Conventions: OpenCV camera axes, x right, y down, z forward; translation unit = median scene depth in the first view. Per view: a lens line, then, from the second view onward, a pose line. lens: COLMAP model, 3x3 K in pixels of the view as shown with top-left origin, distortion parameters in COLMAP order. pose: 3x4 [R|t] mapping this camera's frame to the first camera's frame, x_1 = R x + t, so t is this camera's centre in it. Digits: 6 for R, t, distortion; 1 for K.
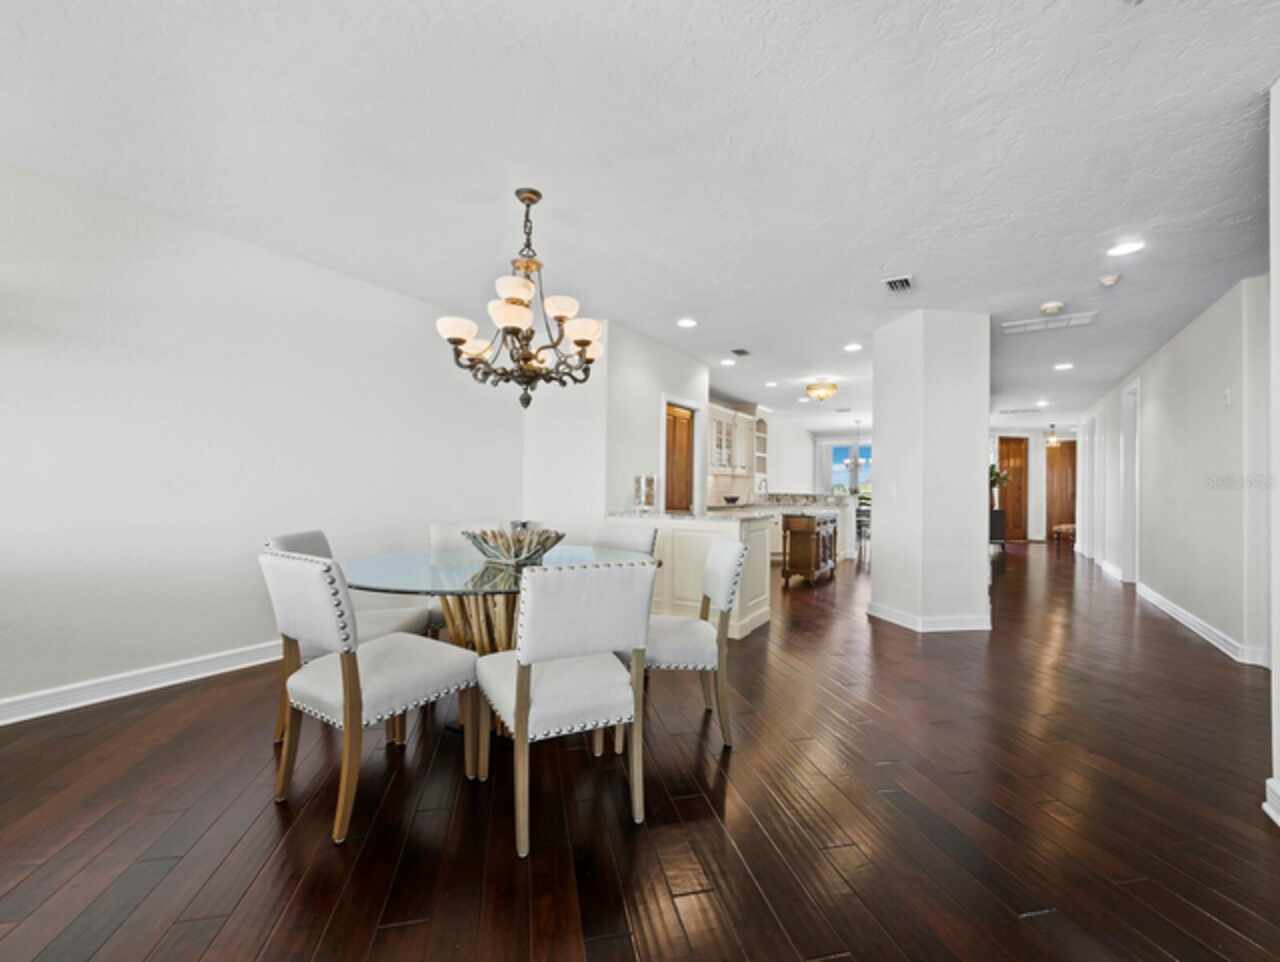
lens RADIAL K [[538.9, 0, 640.0], [0, 538.9, 481.0], [0, 0, 1]] dist [-0.000544, -0.000005]
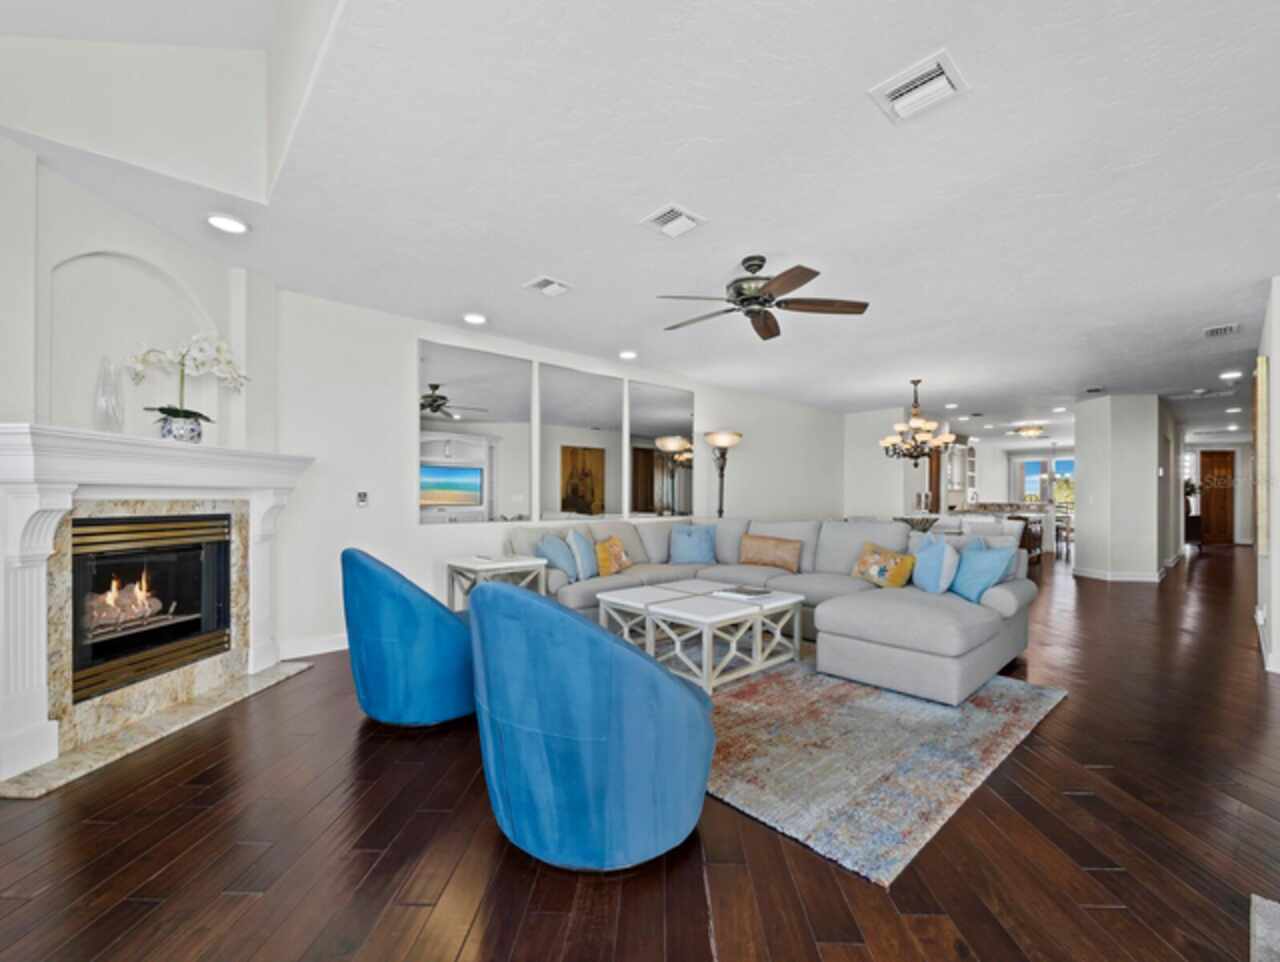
lens RADIAL K [[533.6, 0, 638.7], [0, 533.6, 497.2], [0, 0, 1]] dist [-0.001009, -0.000222]
pose [[0.966629, -0.009271, -0.256014, -0.241375], [0.011347, 0.999914, 0.006633, -0.010166], [0.255930, -0.009316, 0.966650, -0.501383]]
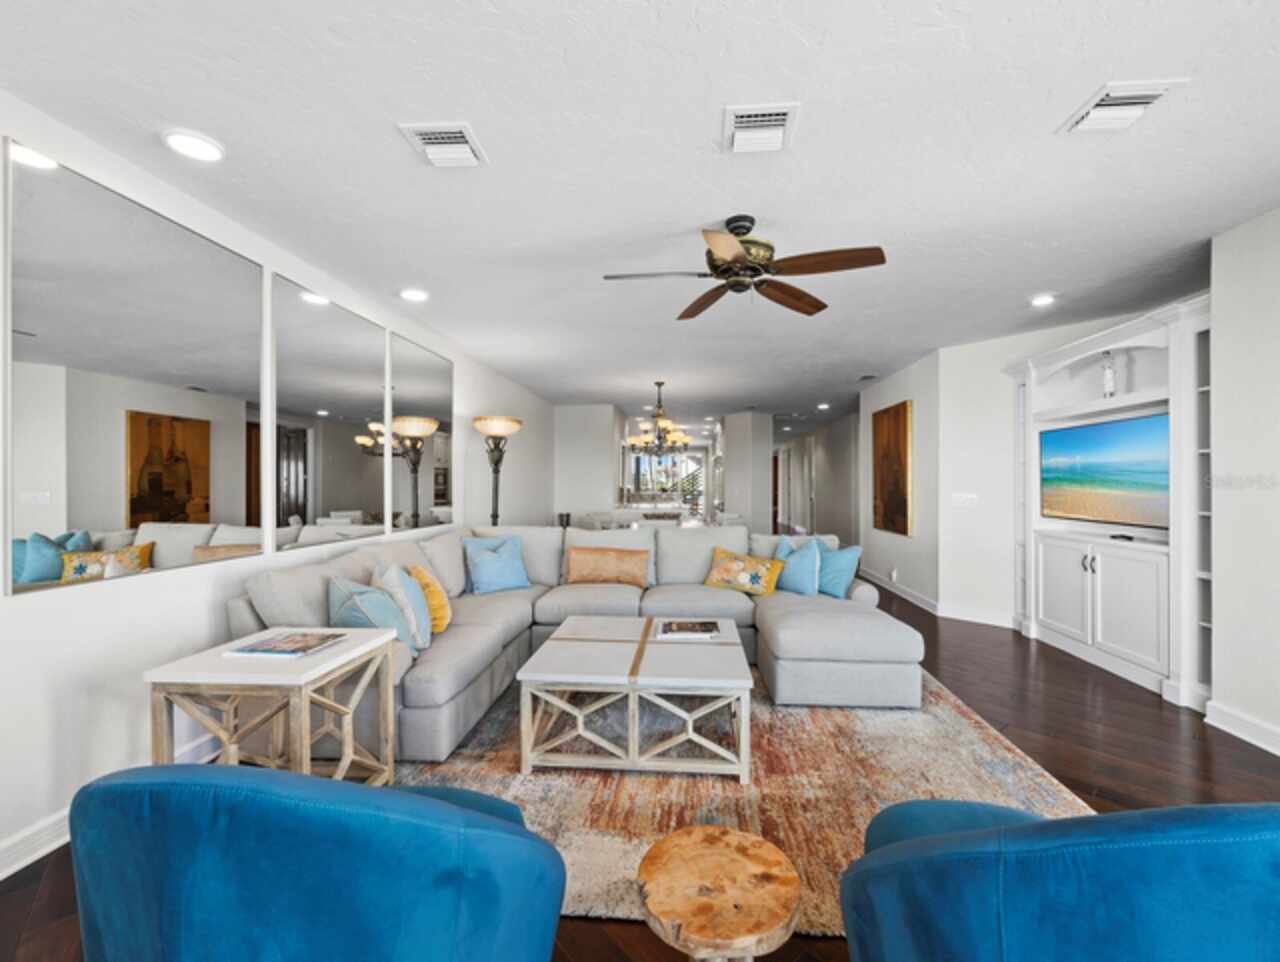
lens RADIAL K [[538.9, 0, 640.0], [0, 538.9, 481.0], [0, 0, 1]] dist [-0.000544, -0.000005]
pose [[0.885069, -0.010344, 0.465346, -0.444052], [0.006130, 0.999925, 0.010569, -0.027693], [-0.465420, -0.006502, 0.885066, -0.368891]]
